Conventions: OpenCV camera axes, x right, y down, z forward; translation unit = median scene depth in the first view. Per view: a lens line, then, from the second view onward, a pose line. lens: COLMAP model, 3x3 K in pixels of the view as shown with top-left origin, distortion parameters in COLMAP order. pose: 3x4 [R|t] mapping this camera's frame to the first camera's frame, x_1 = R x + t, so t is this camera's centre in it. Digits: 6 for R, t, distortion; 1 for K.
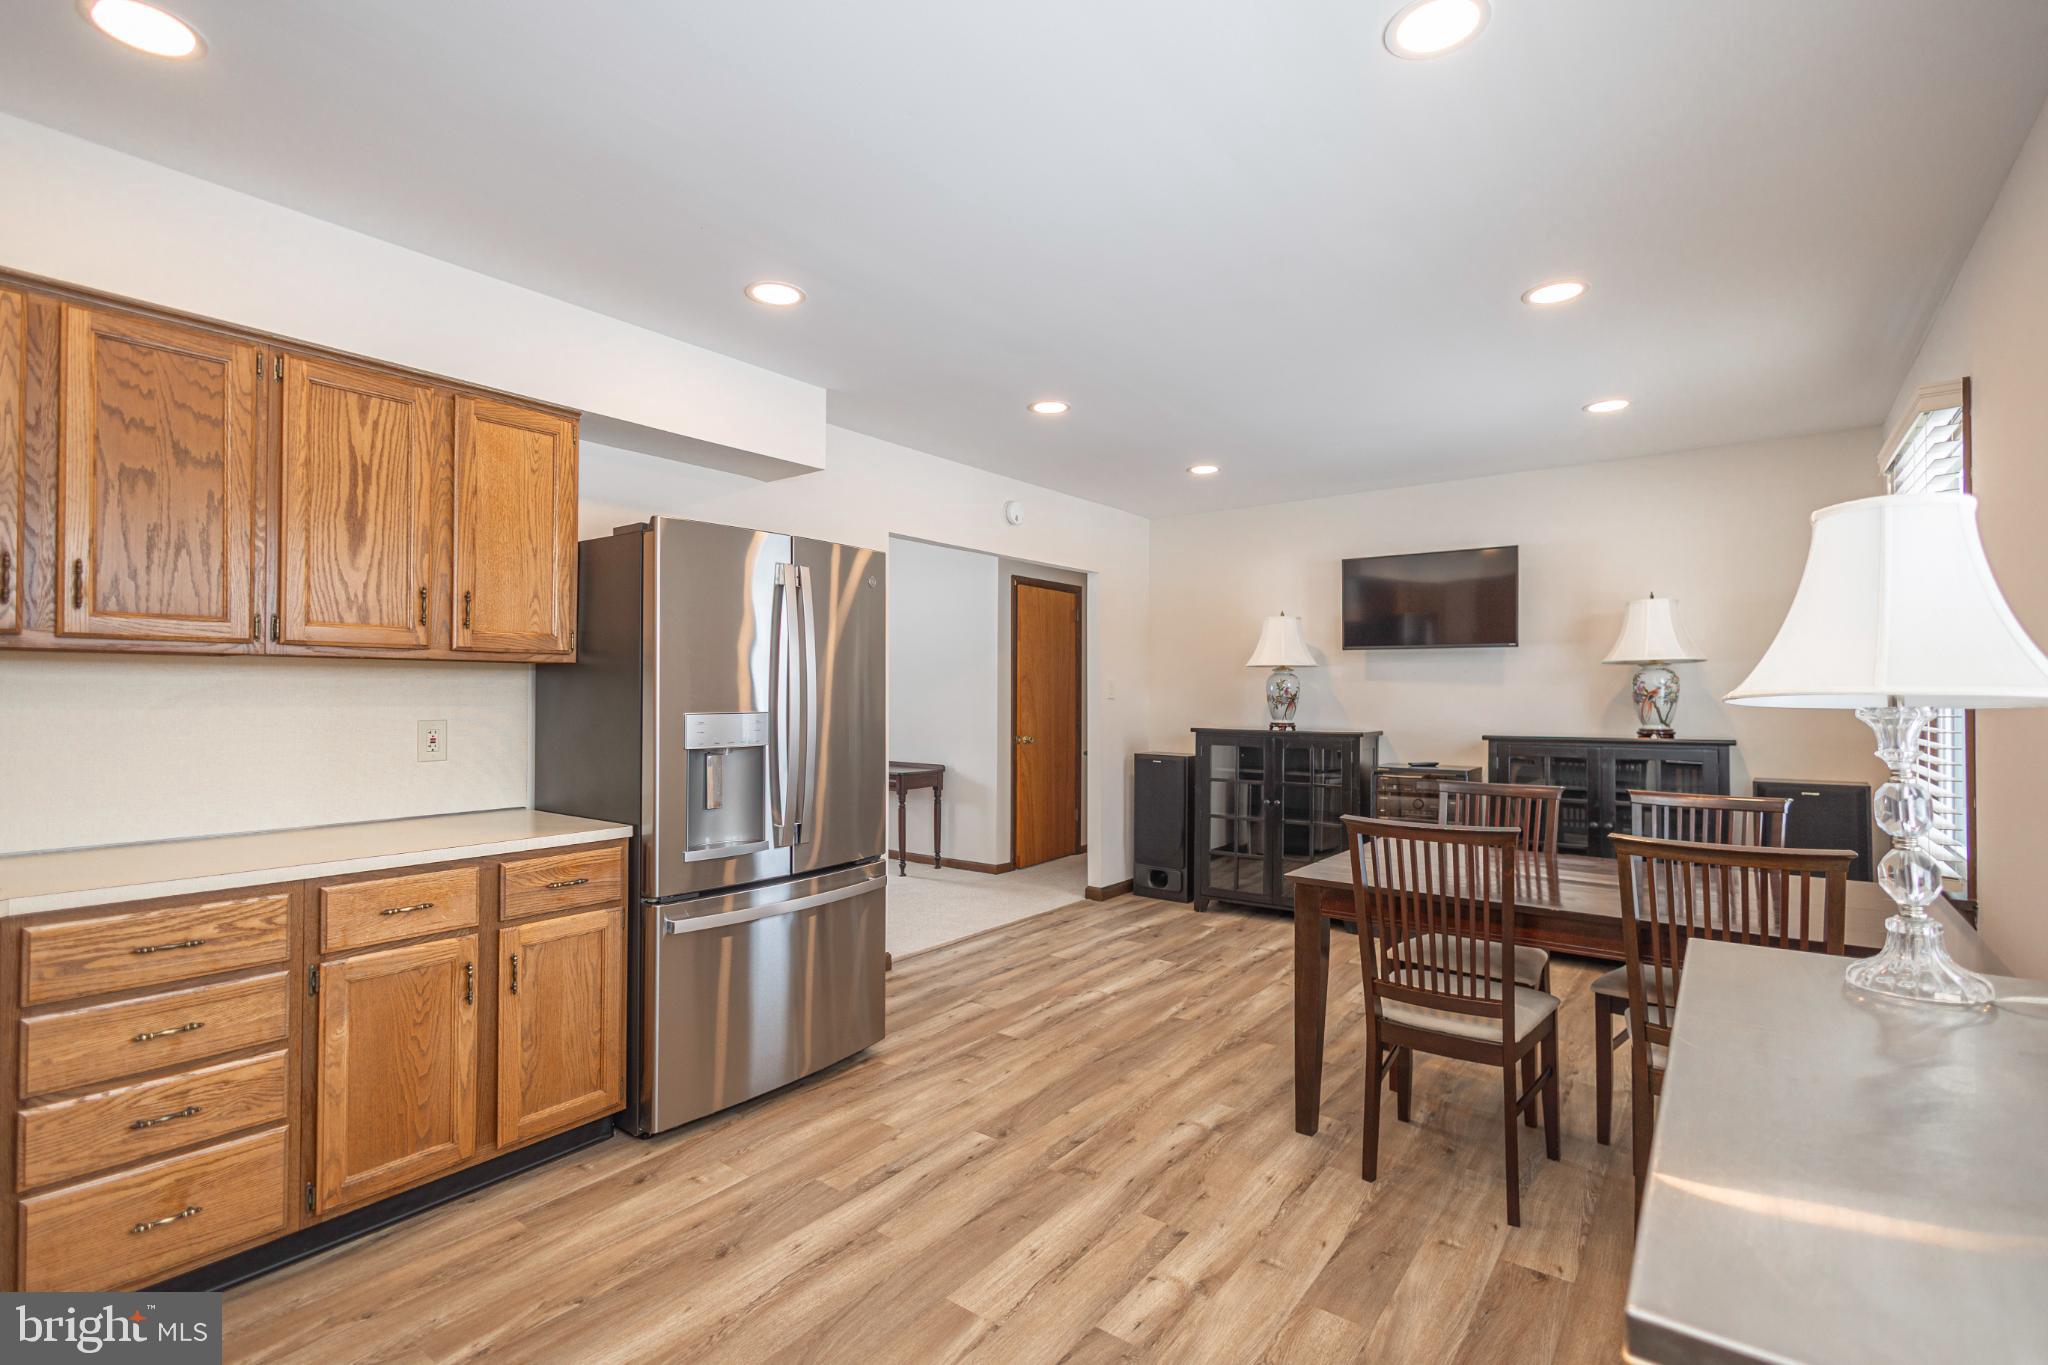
lens RADIAL K [[954.8, 0, 1024.0], [0, 954.8, 682.5], [0, 0, 1]] dist [0.011335, -0.000218]
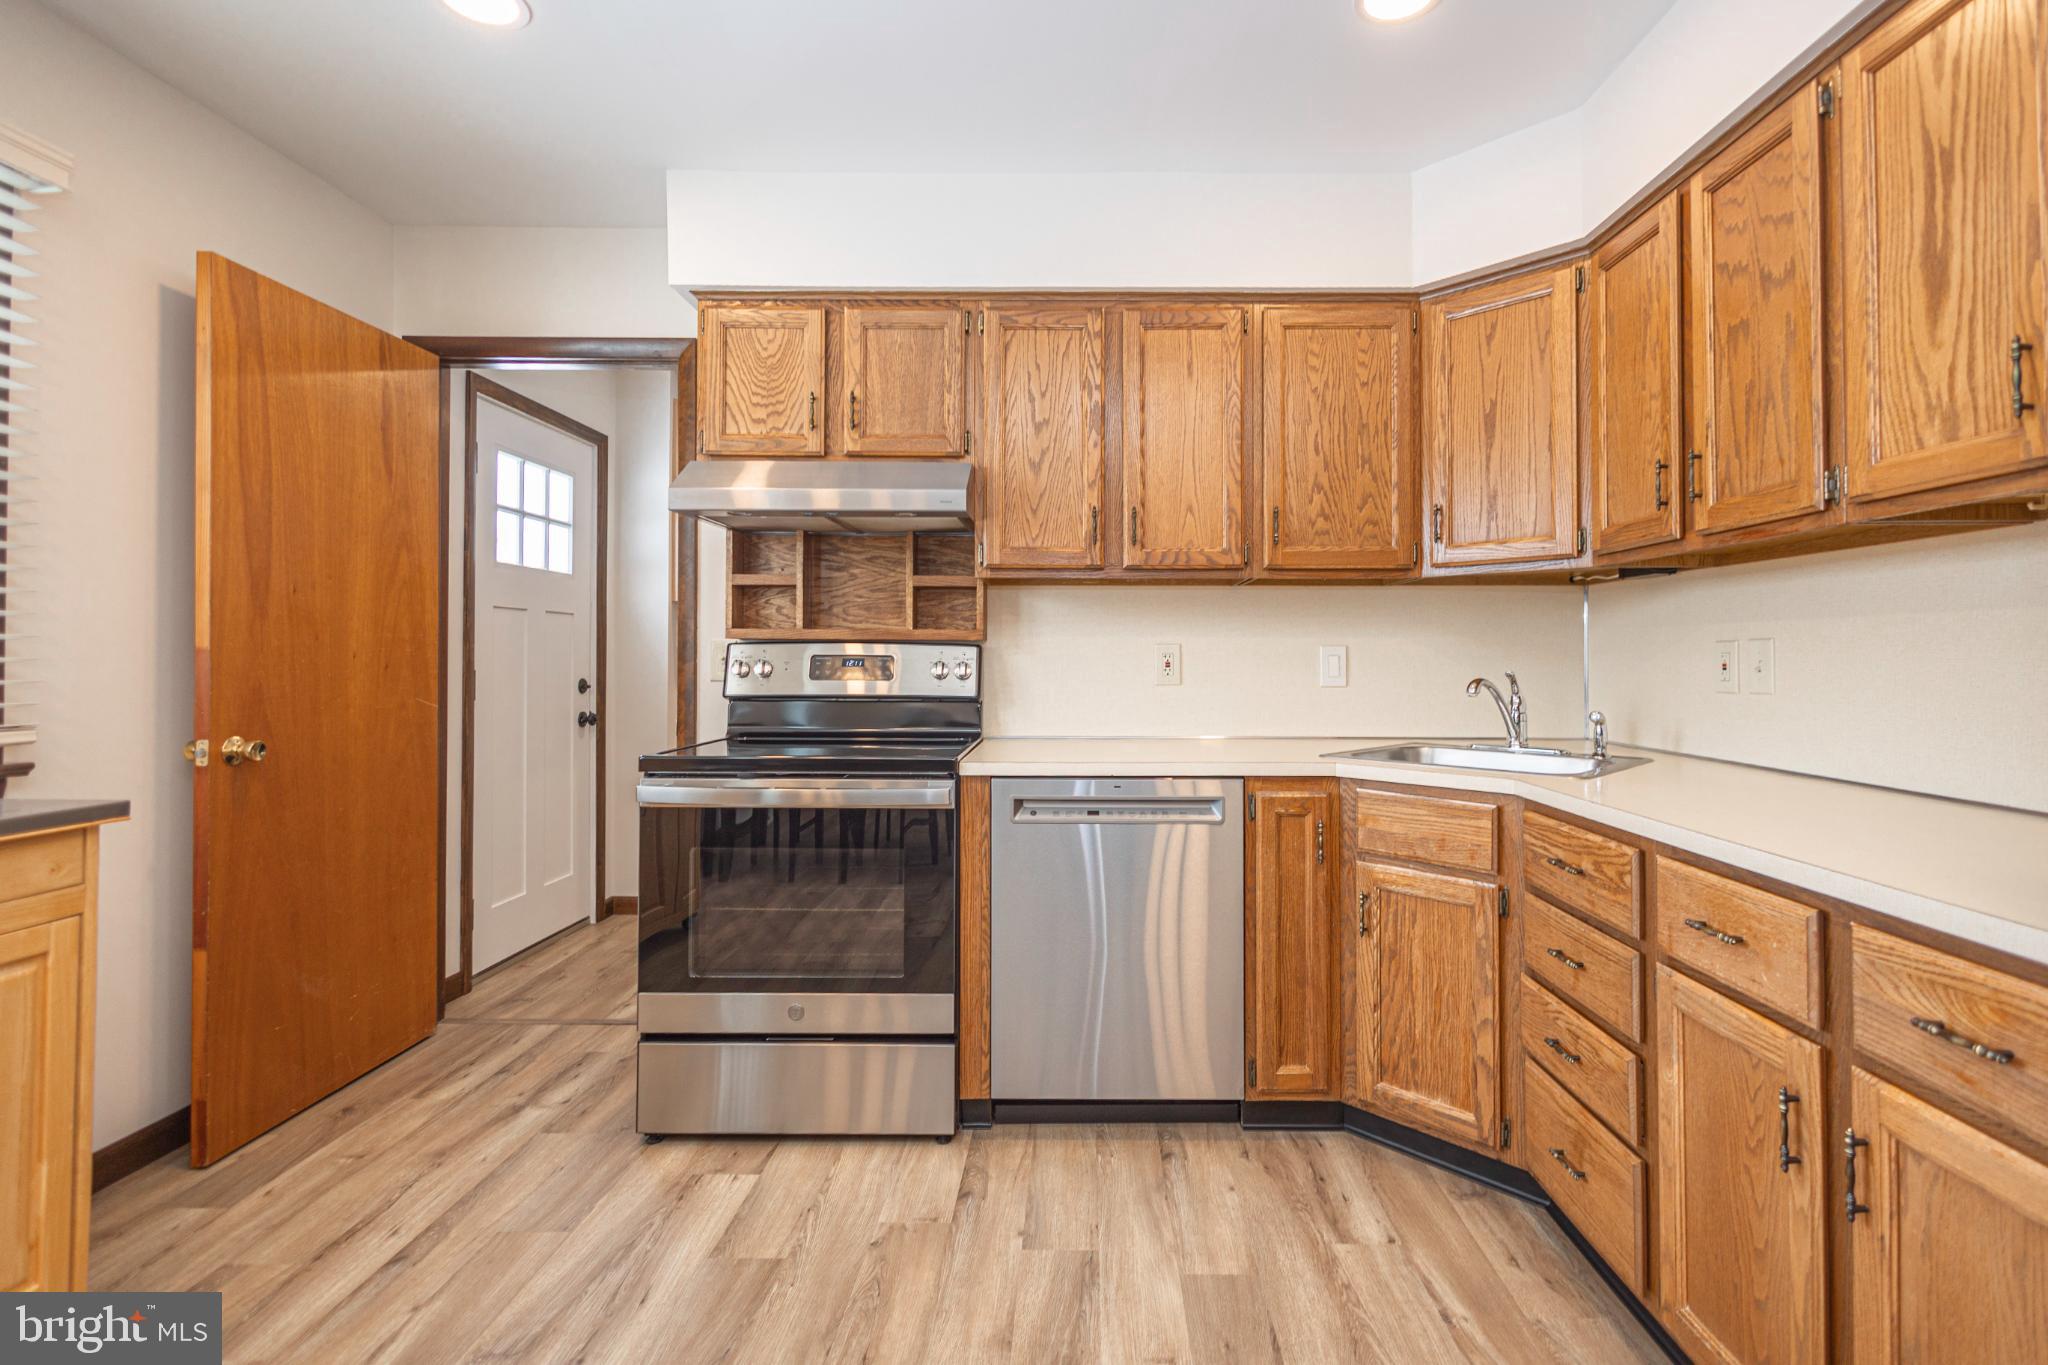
lens RADIAL K [[946.3, 0, 1077.0], [0, 946.3, 648.4], [0, 0, 1]] dist [0.002132, -0.000641]
pose [[-0.797360, -0.010113, -0.603419, 0.023059], [0.002270, 0.999802, -0.019756, 0.058110], [0.603500, -0.017122, -0.797179, 1.010278]]
